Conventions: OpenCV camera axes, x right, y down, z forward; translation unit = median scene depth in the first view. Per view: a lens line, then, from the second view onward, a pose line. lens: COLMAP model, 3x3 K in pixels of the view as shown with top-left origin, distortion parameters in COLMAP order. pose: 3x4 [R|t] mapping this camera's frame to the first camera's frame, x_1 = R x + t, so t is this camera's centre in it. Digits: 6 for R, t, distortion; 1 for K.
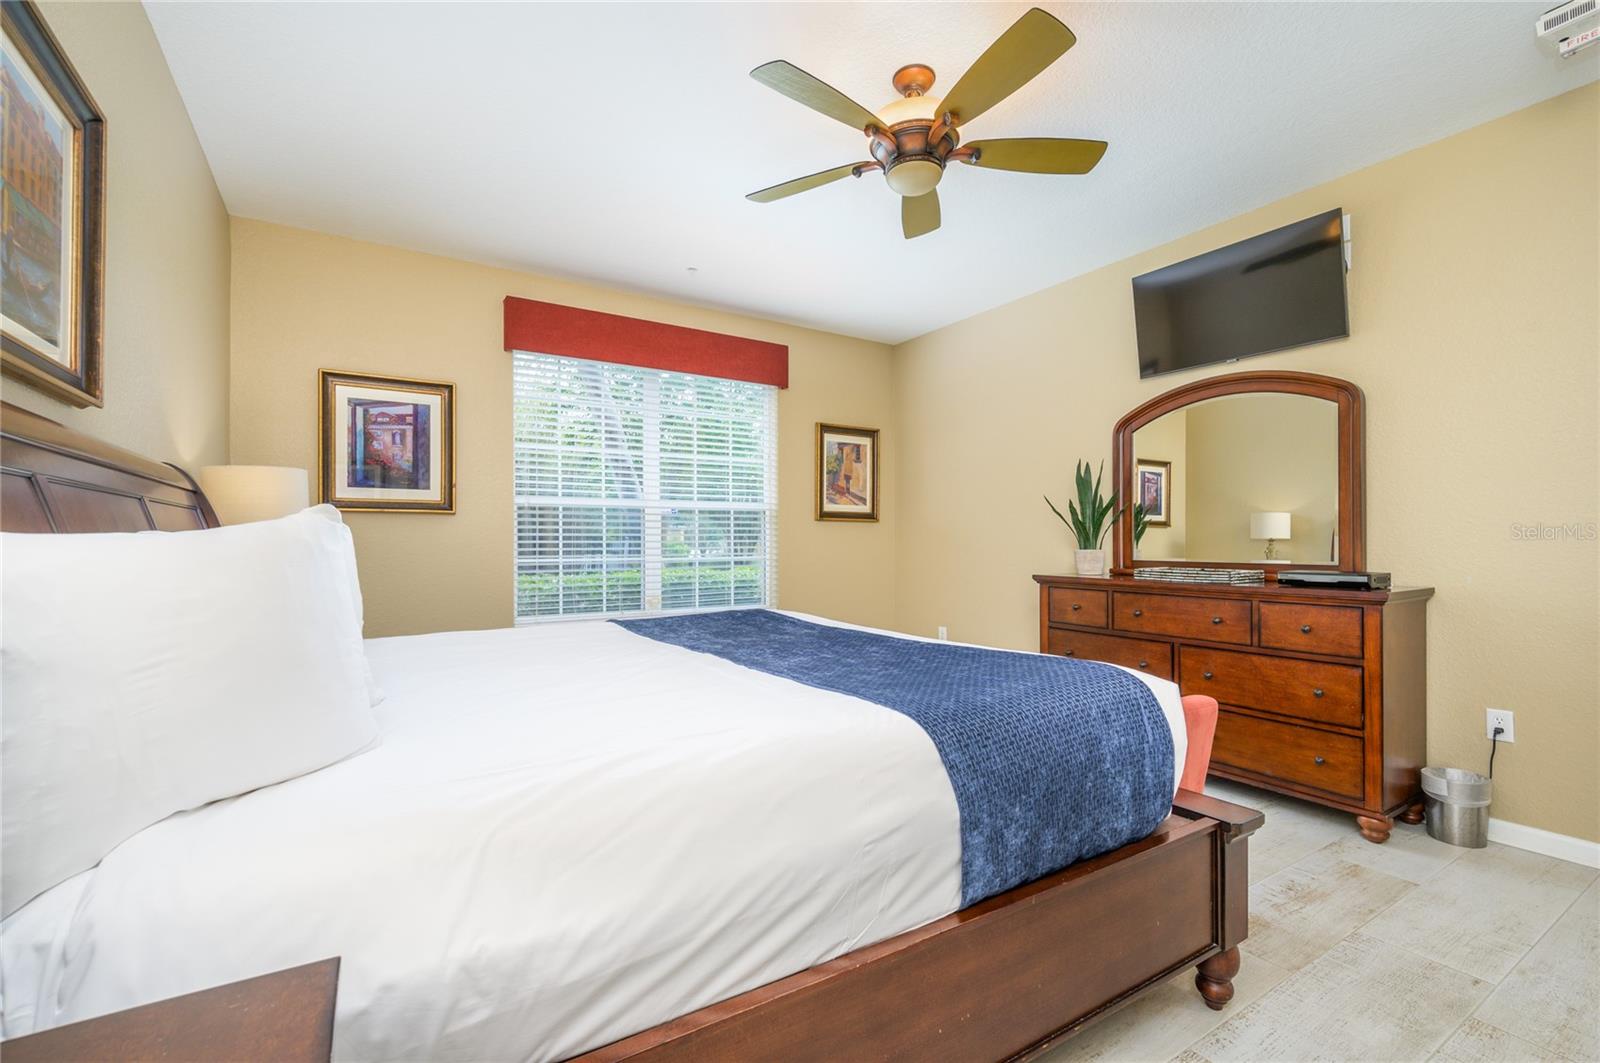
lens RADIAL K [[660.4, 0, 785.3], [0, 660.4, 532.3], [0, 0, 1]] dist [-0.002279, -0.000596]
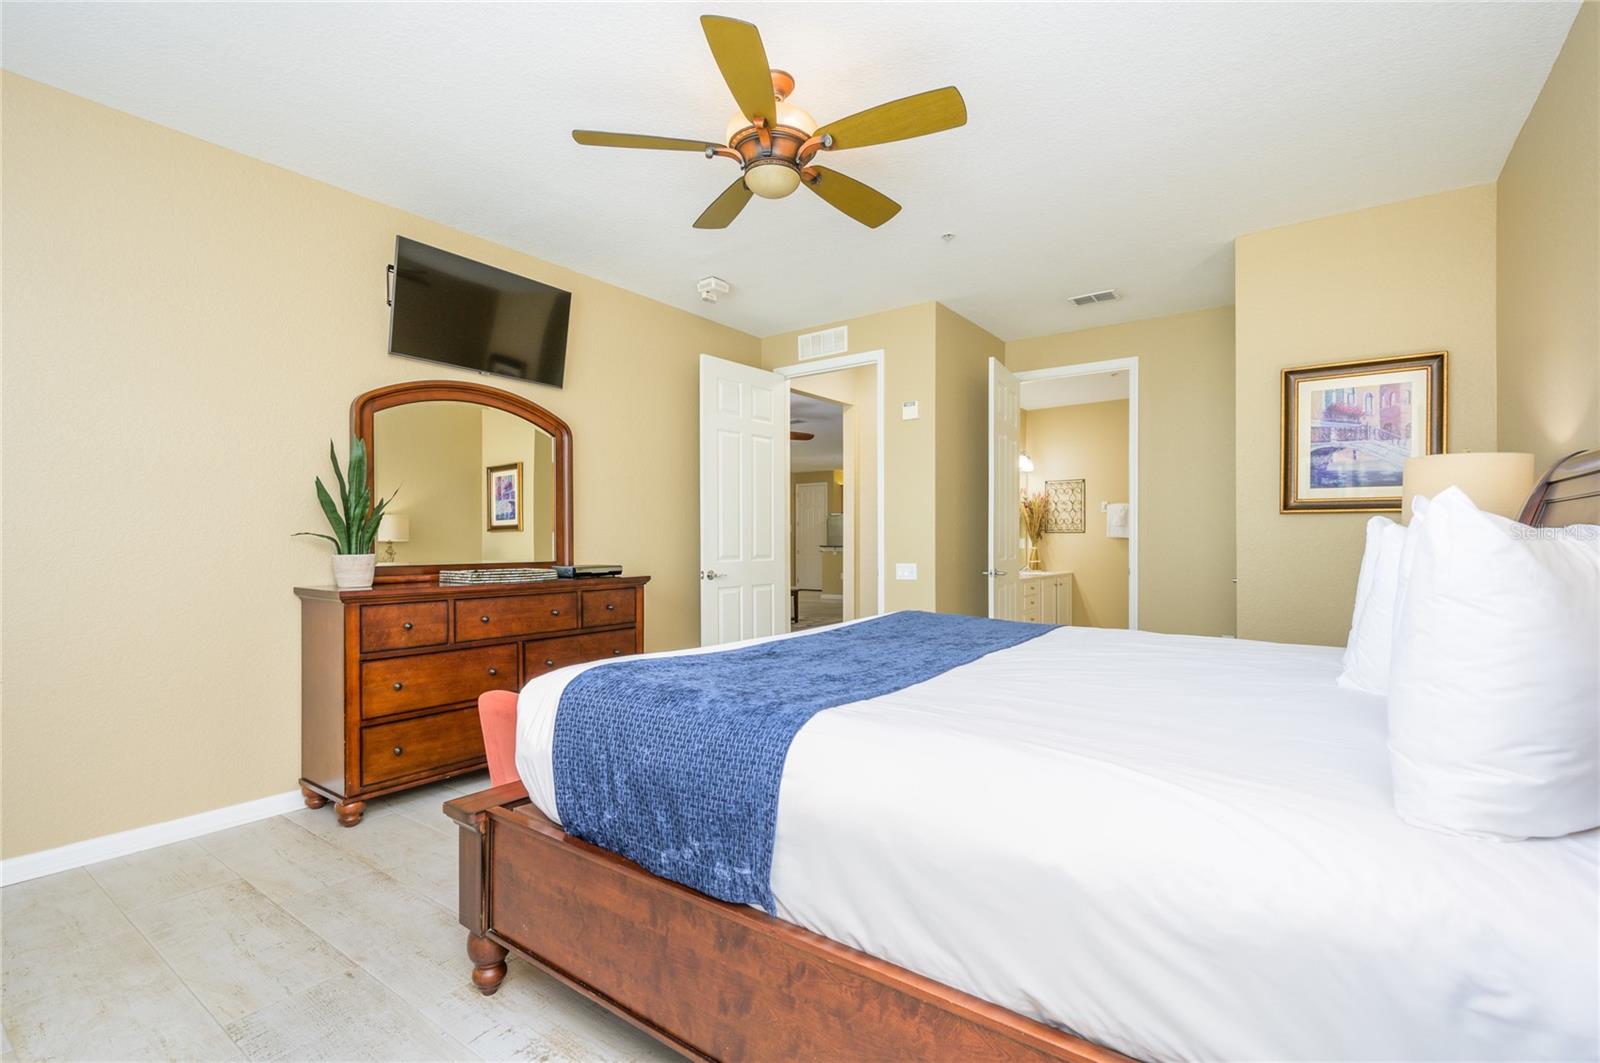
lens RADIAL K [[716.5, 0, 799.3], [0, 716.5, 546.2], [0, 0, 1]] dist [-0.004100, 0.001025]
pose [[-0.389324, -0.001961, 0.921099, -0.498491], [-0.015665, 0.999867, -0.004493, 0.013037], [-0.920968, -0.016178, -0.389303, 0.835993]]
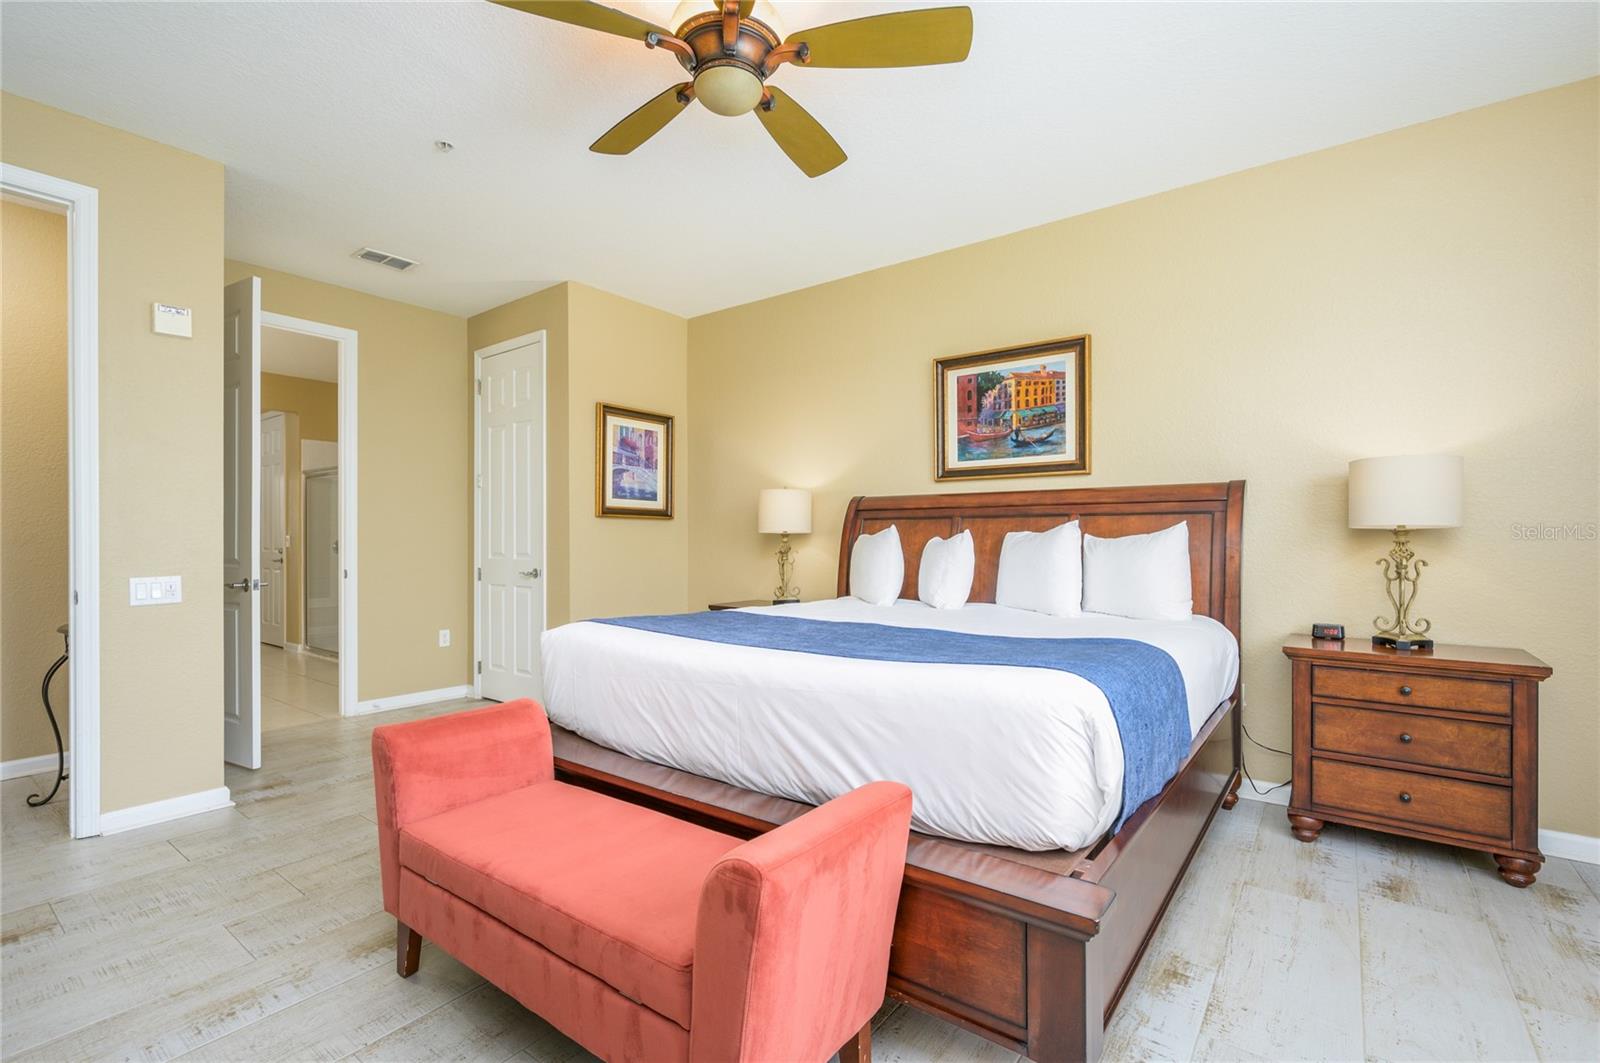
lens RADIAL K [[716.5, 0, 799.7], [0, 716.5, 533.4], [0, 0, 1]] dist [-0.004100, 0.001025]
pose [[-0.930717, 0.000896, -0.365739, 0.260619], [0.009878, 0.999694, -0.022689, 0.013365], [0.365606, -0.024730, -0.930441, 1.111678]]
